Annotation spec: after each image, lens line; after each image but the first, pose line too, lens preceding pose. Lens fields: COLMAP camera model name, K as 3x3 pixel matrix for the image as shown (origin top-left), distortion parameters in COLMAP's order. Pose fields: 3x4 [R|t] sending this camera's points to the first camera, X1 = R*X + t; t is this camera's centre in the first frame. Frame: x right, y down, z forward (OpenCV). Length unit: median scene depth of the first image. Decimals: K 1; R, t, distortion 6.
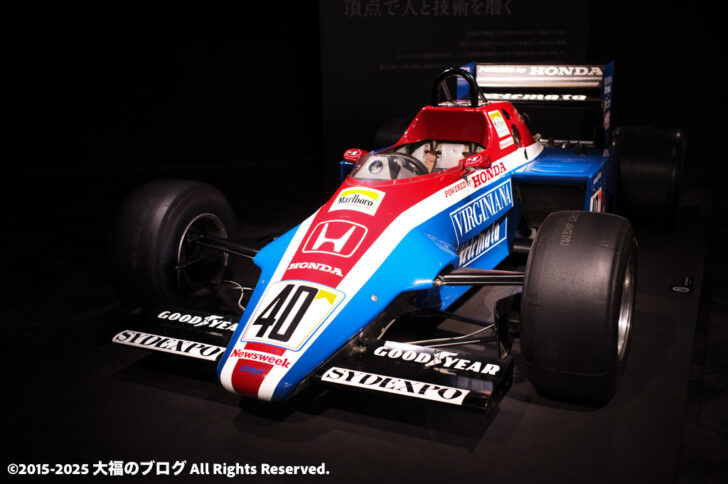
lens RADIAL K [[832.0, 0, 351.8], [0, 832.0, 238.2], [0, 0, 1]] dist [0.009182, 0.019935]
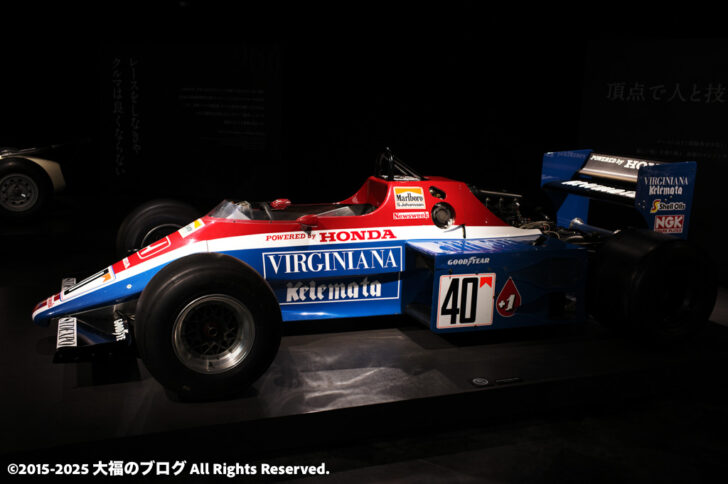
lens RADIAL K [[792.8, 0, 364.0], [0, 792.8, 242.0], [0, 0, 1]] dist [0.005280, 0.028674]
pose [[0.681998, 0.171931, -0.710858, 1.138398], [-0.216684, 0.975836, 0.028132, -0.119022], [0.698518, 0.134846, 0.702773, 0.251185]]
